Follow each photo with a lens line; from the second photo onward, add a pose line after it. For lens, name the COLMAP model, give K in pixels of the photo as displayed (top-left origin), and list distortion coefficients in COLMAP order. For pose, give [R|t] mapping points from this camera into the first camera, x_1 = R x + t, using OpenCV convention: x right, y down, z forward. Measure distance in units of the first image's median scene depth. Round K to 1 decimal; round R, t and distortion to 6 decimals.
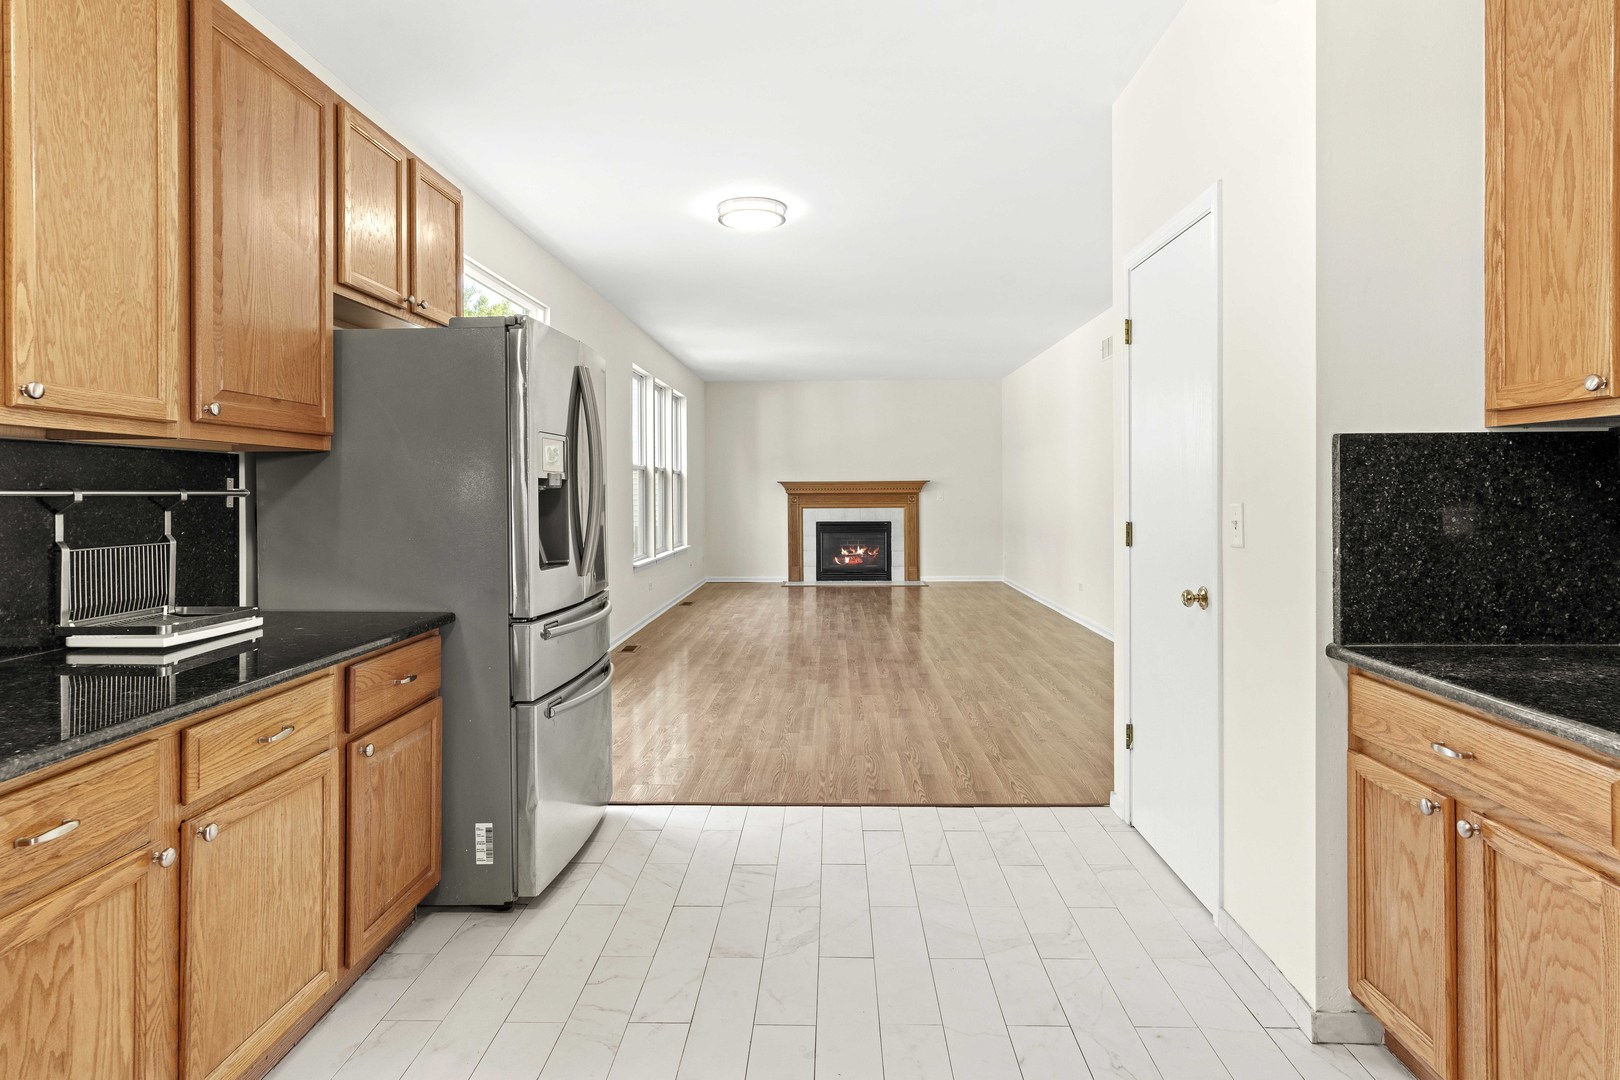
lens RADIAL K [[900.3, 0, 806.9], [0, 900.3, 492.9], [0, 0, 1]] dist [-0.009695, 0.007282]
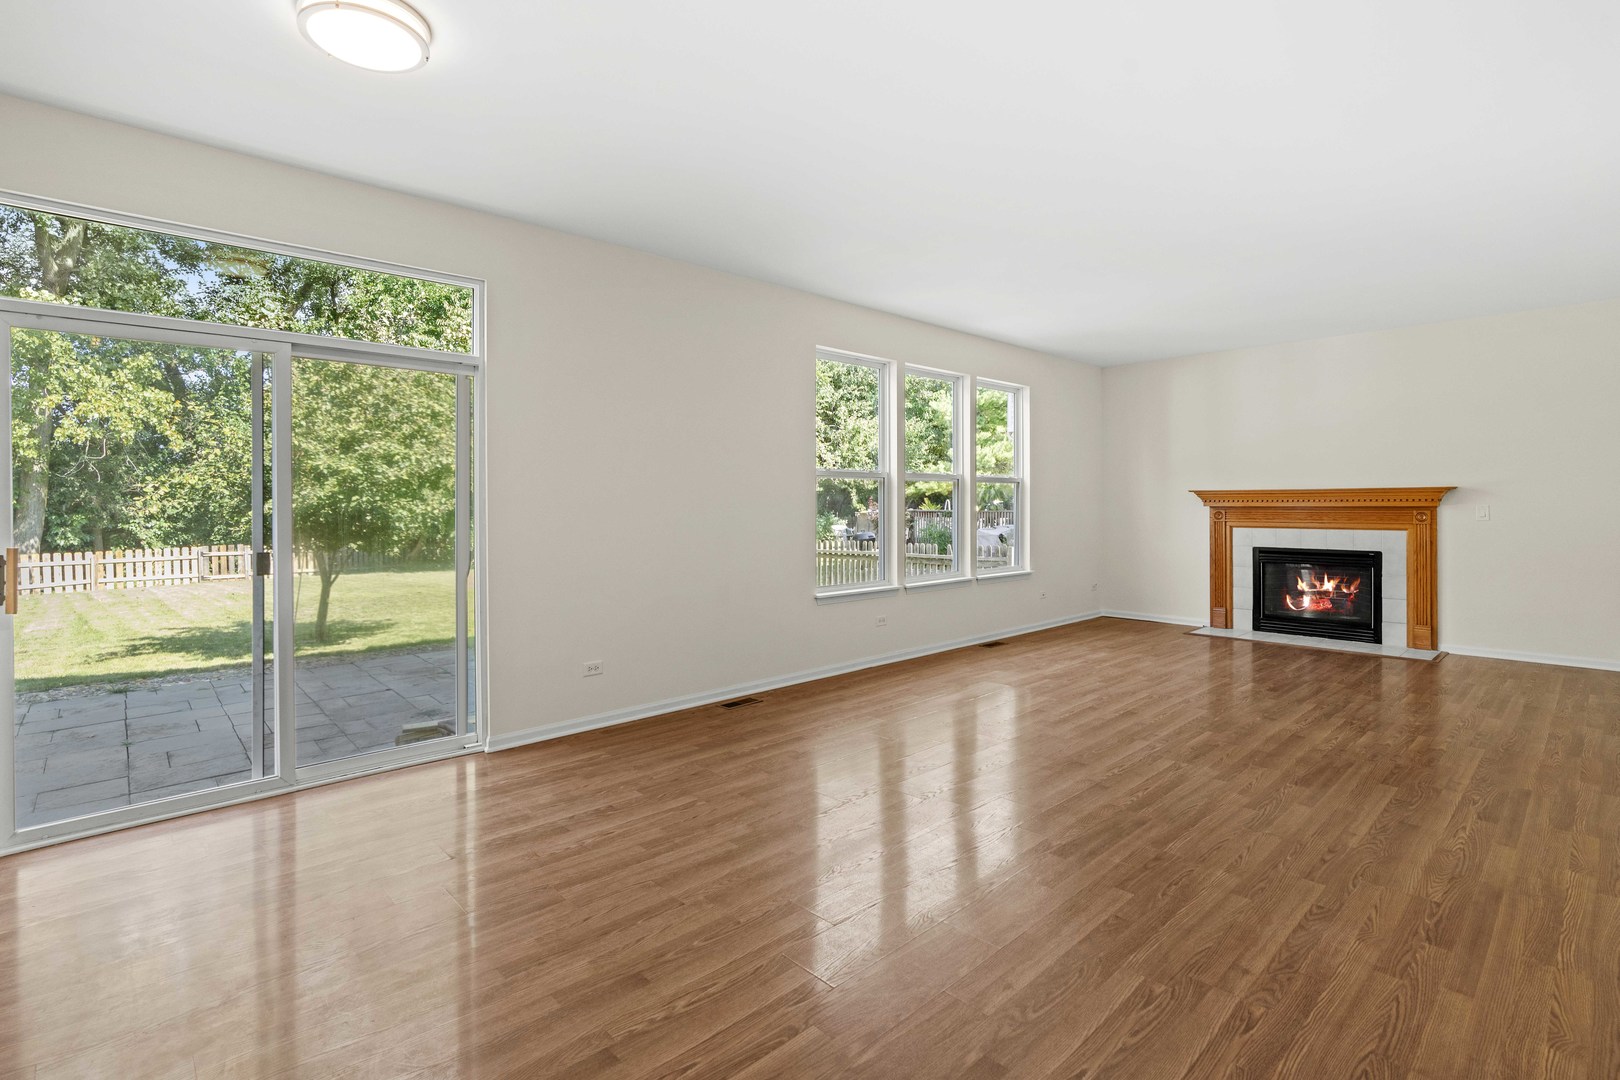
lens RADIAL K [[751.7, 0, 823.5], [0, 751.7, 528.1], [0, 0, 1]] dist [-0.013963, 0.001874]
pose [[0.704237, 0.024424, -0.709545, 0.866965], [0.001205, 0.999366, 0.035596, -0.017200], [0.709964, -0.025923, 0.703761, 1.592087]]
